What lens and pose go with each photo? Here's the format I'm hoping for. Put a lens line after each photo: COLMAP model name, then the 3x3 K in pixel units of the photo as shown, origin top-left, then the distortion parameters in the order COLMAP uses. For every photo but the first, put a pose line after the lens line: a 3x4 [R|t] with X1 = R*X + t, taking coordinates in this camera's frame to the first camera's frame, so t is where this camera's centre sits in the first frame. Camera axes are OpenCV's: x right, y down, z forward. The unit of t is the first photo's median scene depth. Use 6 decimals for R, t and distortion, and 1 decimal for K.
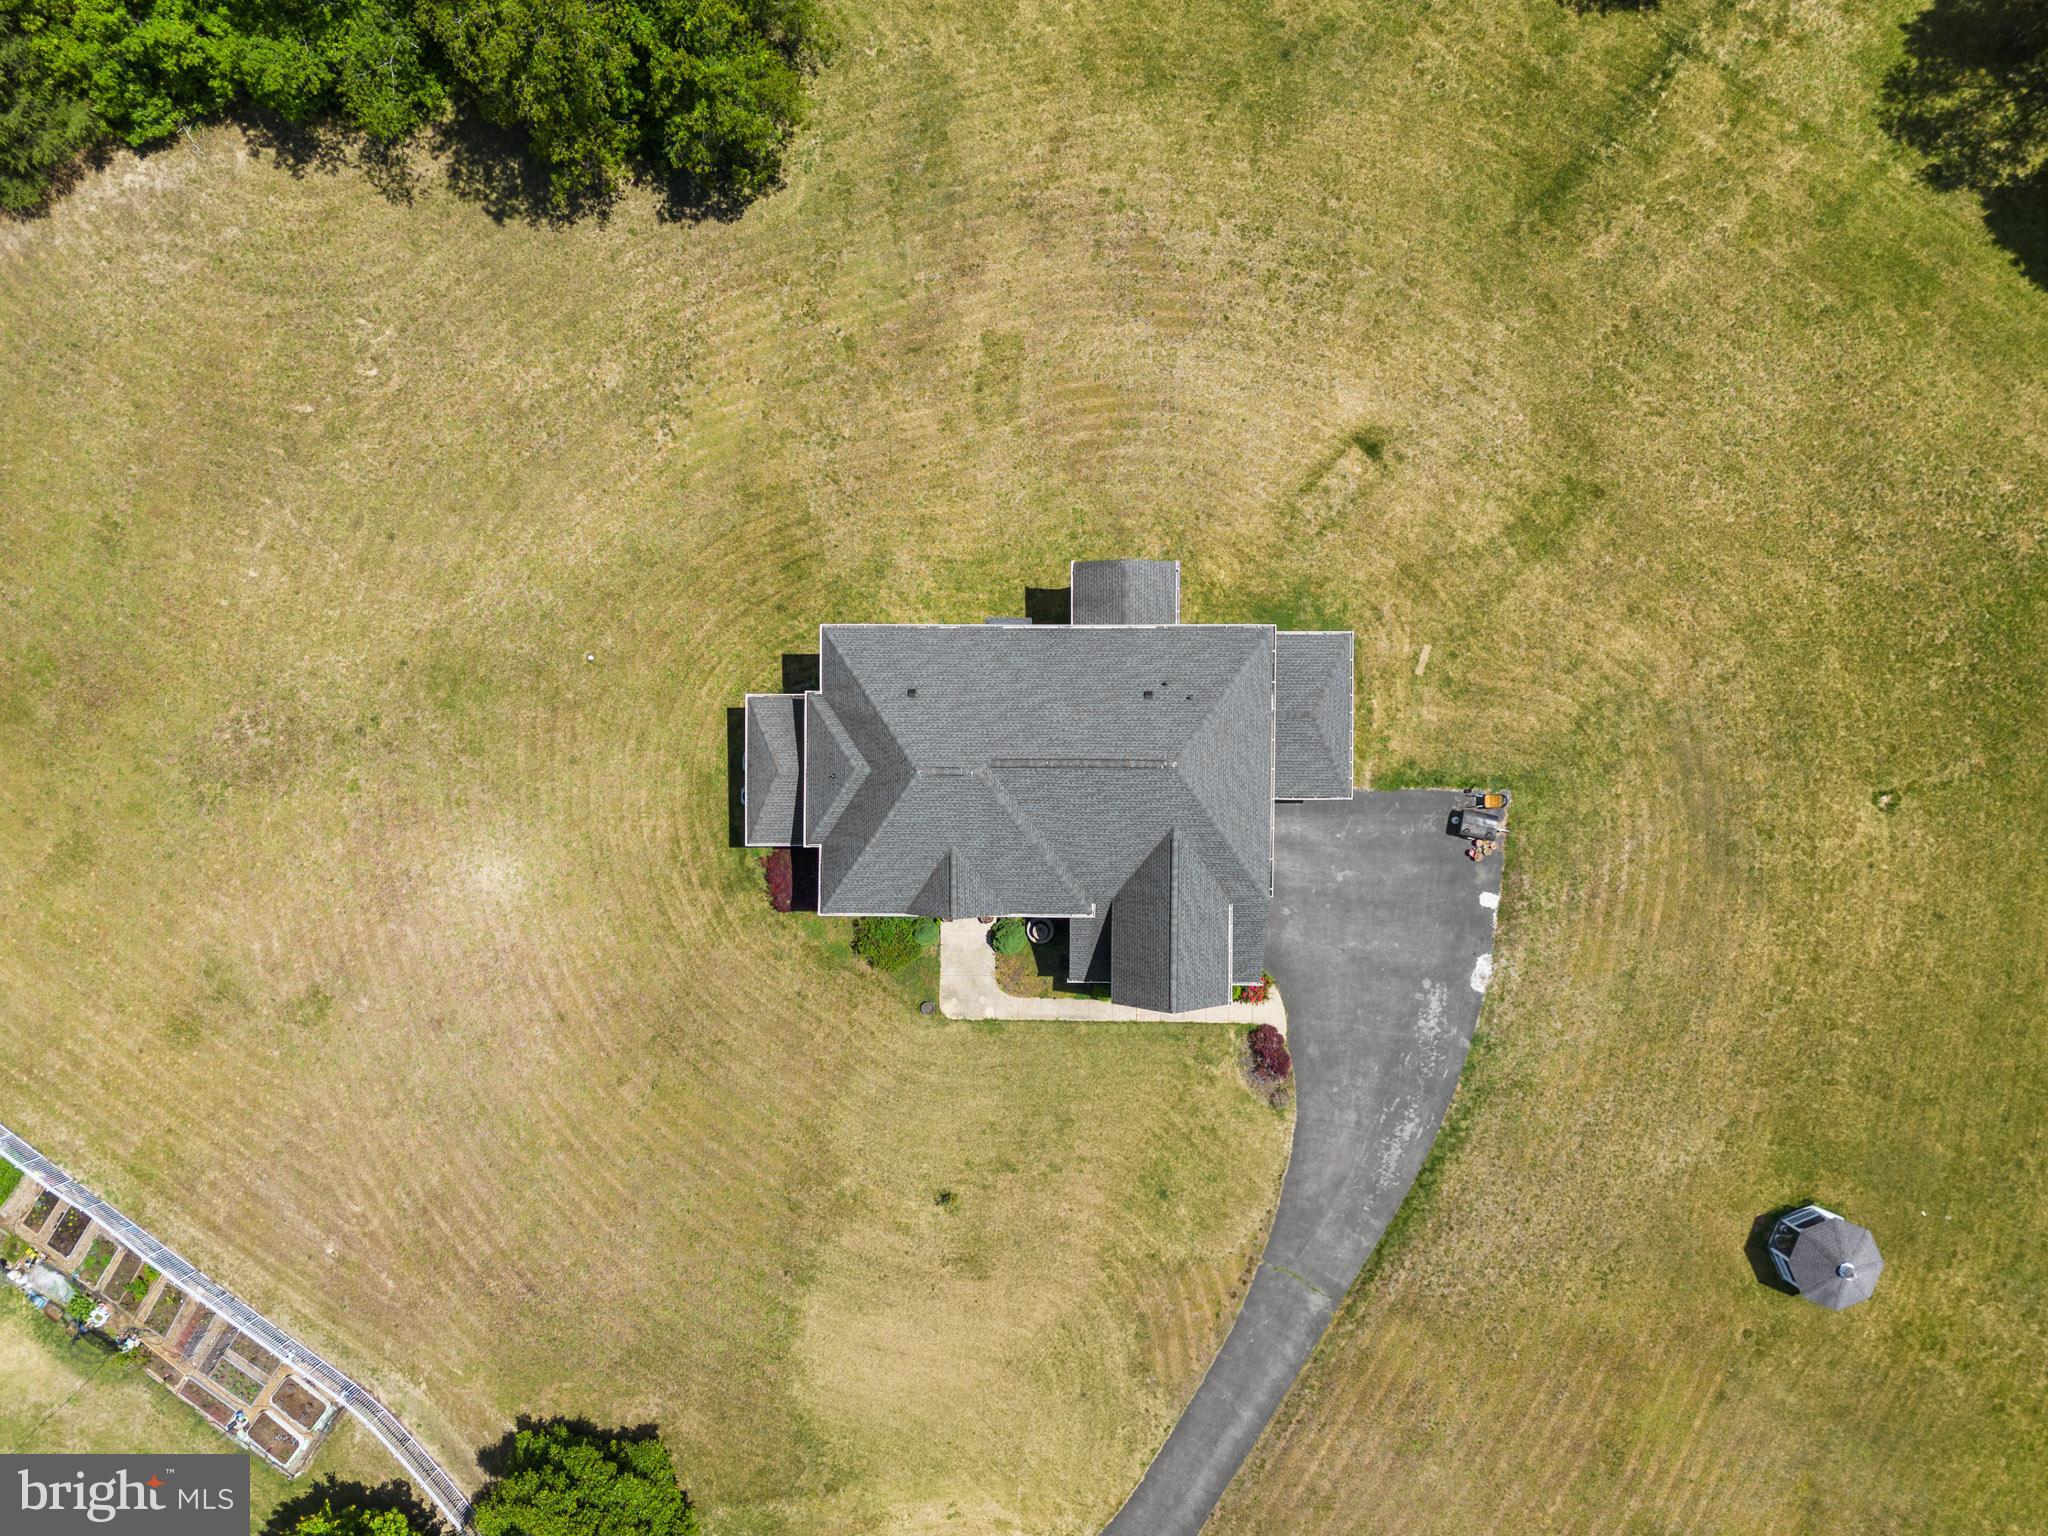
lens RADIAL K [[1496.8, 0, 1028.8], [0, 1496.8, 768.7], [0, 0, 1]] dist [0.078117, -0.080690]
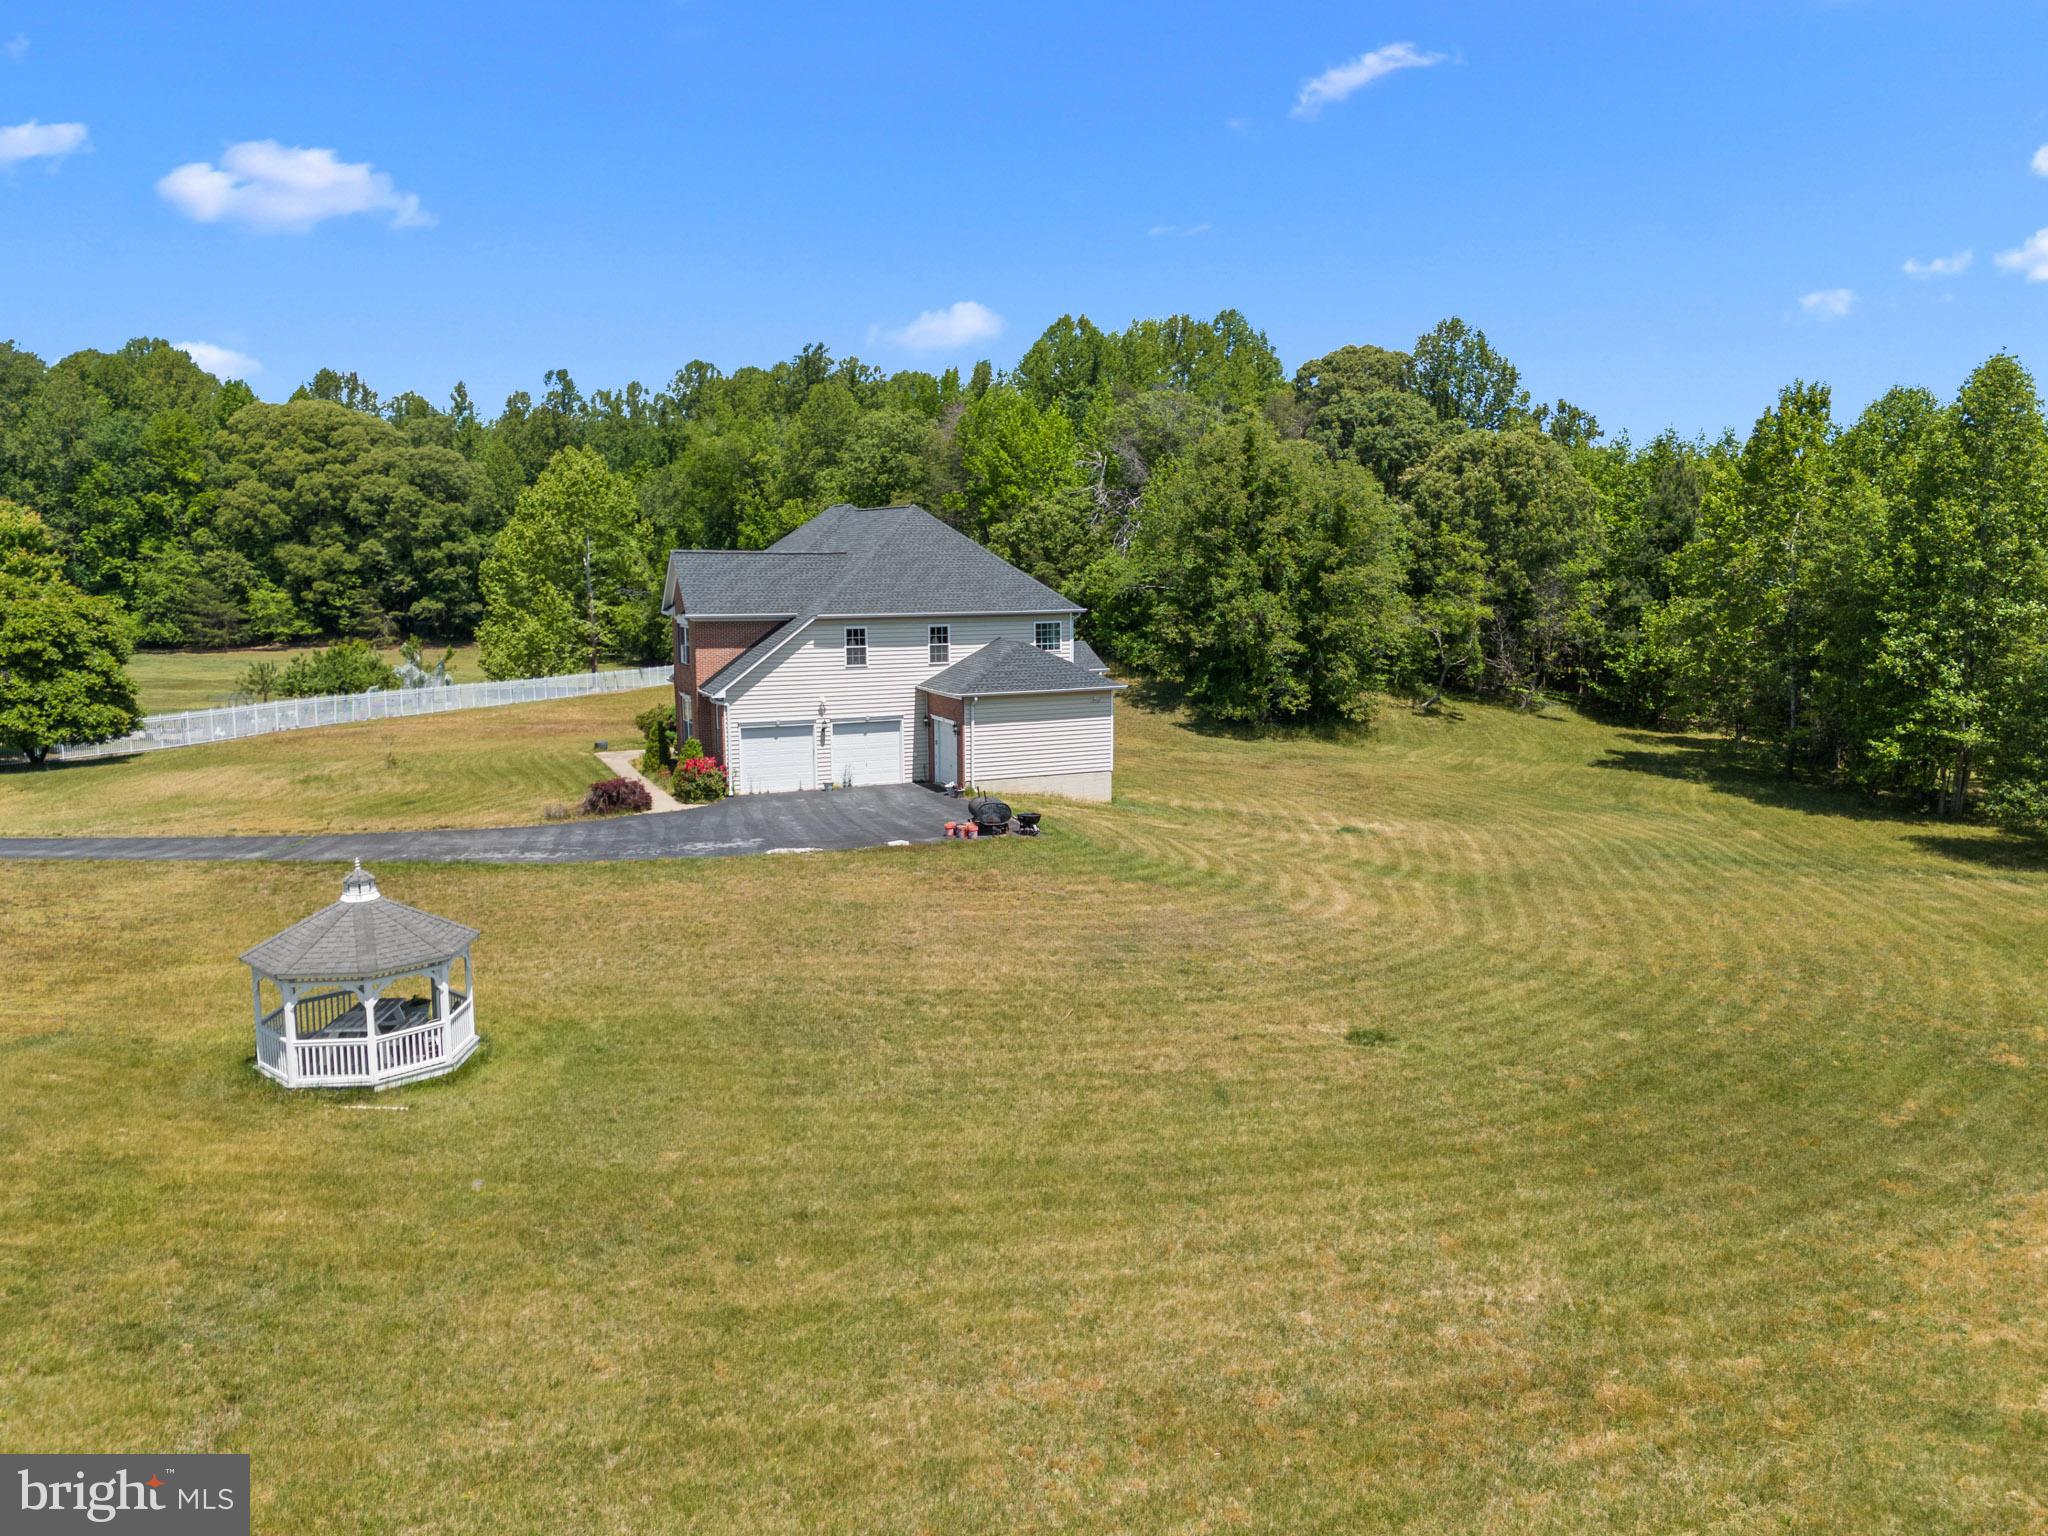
lens RADIAL K [[1517.3, 0, 1020.4], [0, 1517.3, 758.3], [0, 0, 1]] dist [0.085292, -0.099578]
pose [[0.411970, 0.154830, -0.897947, 0.941561], [-0.911057, 0.052712, -0.408897, 0.316258], [-0.015977, 0.986534, 0.162774, 0.839244]]
